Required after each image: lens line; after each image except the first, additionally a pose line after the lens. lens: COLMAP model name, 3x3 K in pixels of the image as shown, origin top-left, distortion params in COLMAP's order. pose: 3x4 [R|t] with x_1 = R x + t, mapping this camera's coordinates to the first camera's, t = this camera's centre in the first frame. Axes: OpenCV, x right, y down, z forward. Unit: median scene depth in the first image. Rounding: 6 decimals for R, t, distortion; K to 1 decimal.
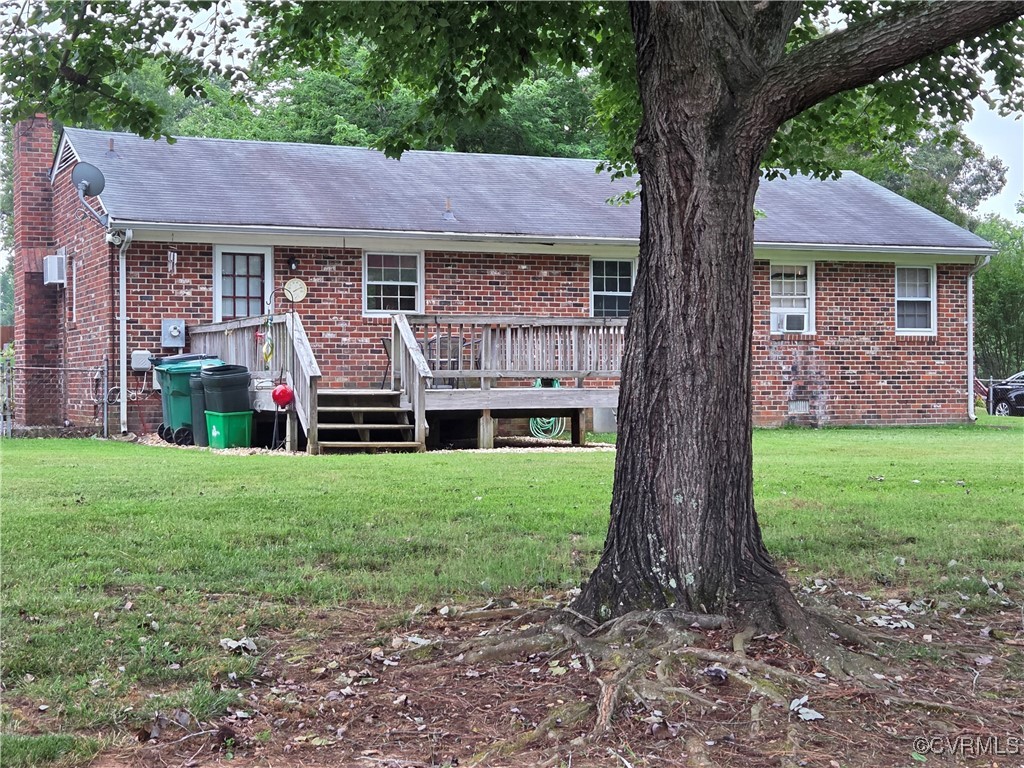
lens RADIAL K [[1675.7, 0, 512.3], [0, 1675.7, 385.4], [0, 0, 1]] dist [0.081985, 0.000000]
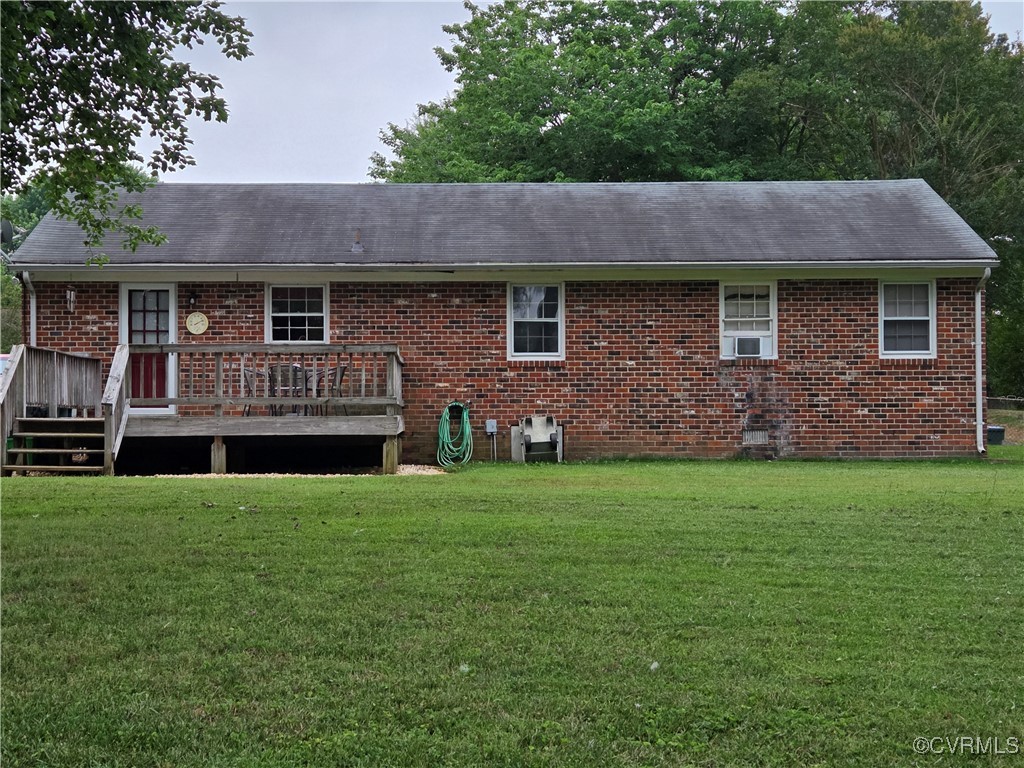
lens RADIAL K [[1675.7, 0, 484.1], [0, 1675.7, 385.9], [0, 0, 1]] dist [0.081985, 0.000000]
pose [[0.923754, -0.007012, -0.382922, 0.410421], [-0.000548, 0.999807, -0.019631, 0.003031], [0.382986, 0.018344, 0.923572, 0.087327]]
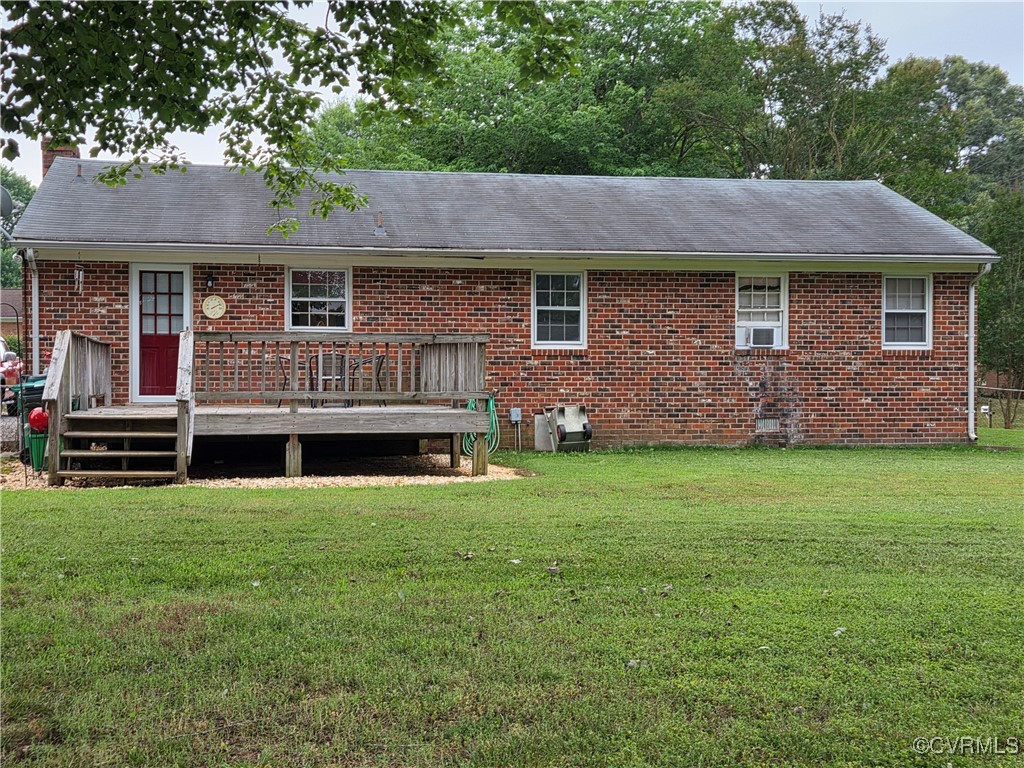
lens RADIAL K [[1312.1, 0, 491.7], [0, 1312.1, 409.9], [0, 0, 1]] dist [0.063152, 0.000000]
pose [[0.973542, 0.008874, -0.228334, 0.199470], [-0.004279, 0.999778, 0.020614, -0.011187], [0.228466, -0.019091, 0.973365, 0.247395]]
